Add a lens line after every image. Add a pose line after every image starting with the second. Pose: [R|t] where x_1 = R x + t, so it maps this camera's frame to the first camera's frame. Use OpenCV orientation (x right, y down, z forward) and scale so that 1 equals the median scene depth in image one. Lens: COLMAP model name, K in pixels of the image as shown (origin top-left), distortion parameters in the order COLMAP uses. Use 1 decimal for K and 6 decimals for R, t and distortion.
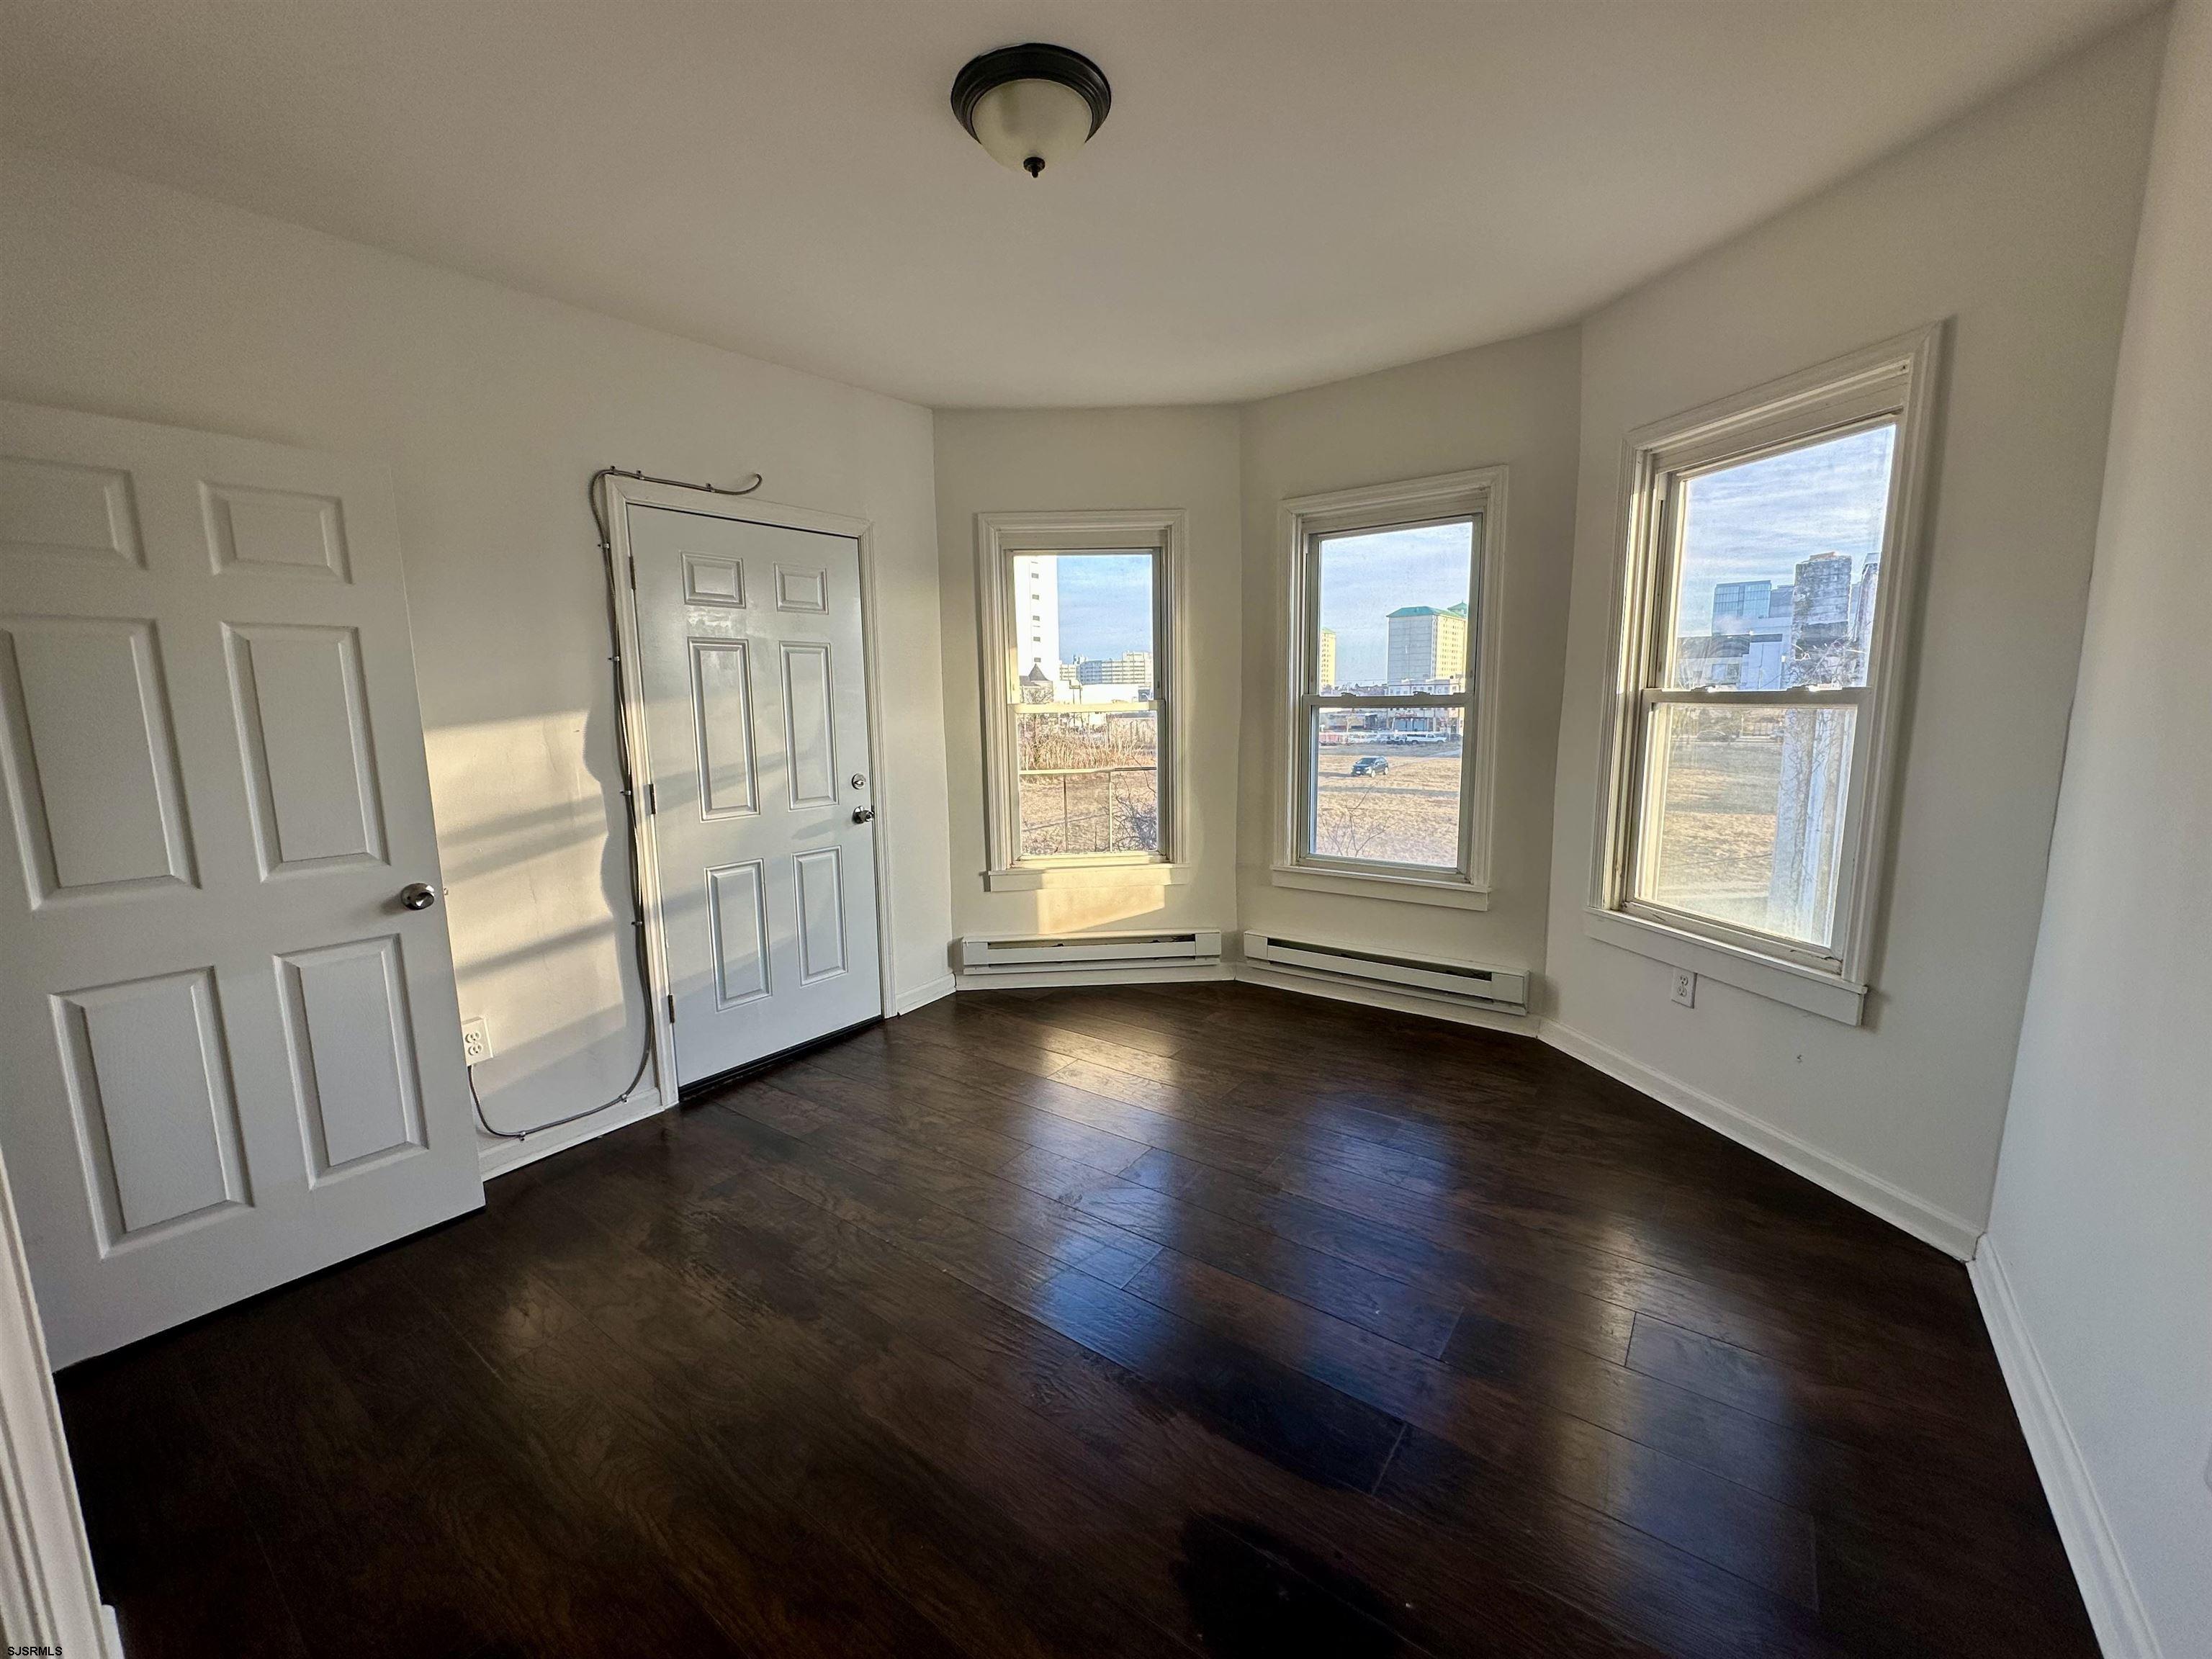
lens RADIAL K [[888.9, 0, 1106.0], [0, 888.9, 829.5], [0, 0, 1]] dist [-0.000155, 0.000031]
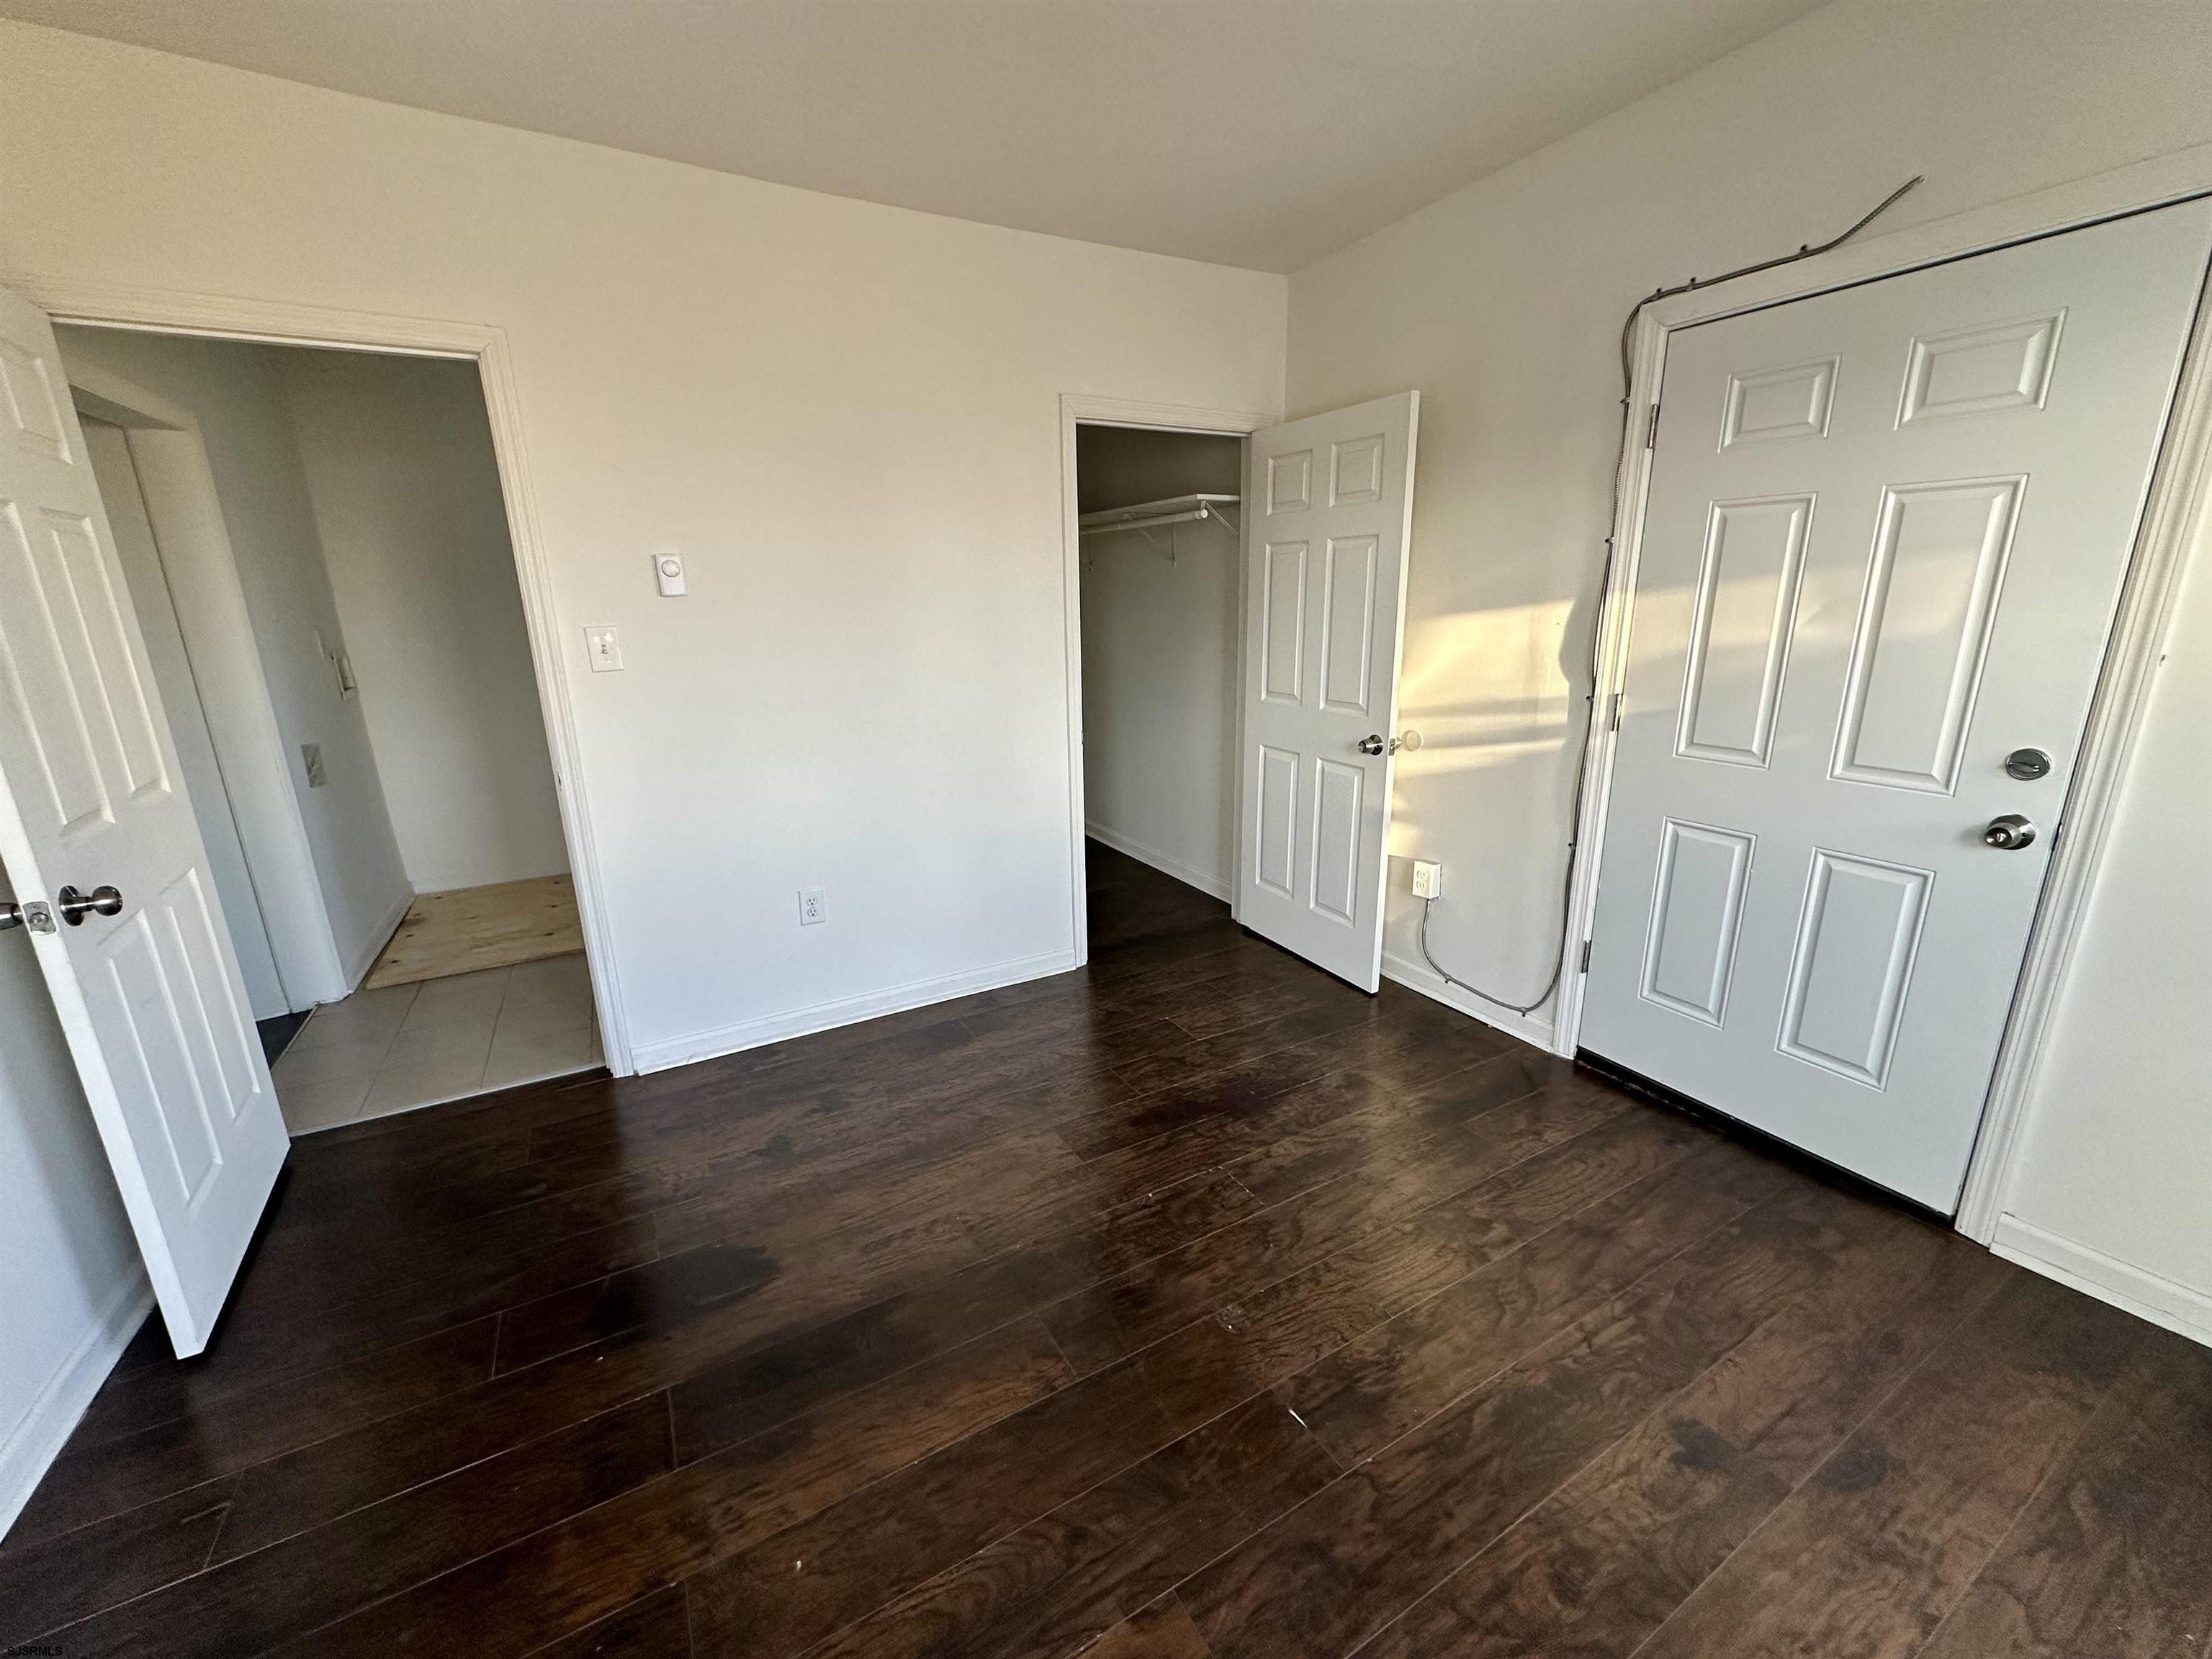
lens RADIAL K [[888.9, 0, 1106.0], [0, 888.9, 829.5], [0, 0, 1]] dist [-0.000155, 0.000031]
pose [[-0.419797, 0.259803, -0.869640, 0.461092], [-0.106949, 0.937321, 0.331650, -0.163573], [0.901295, 0.232233, -0.365699, 0.942407]]
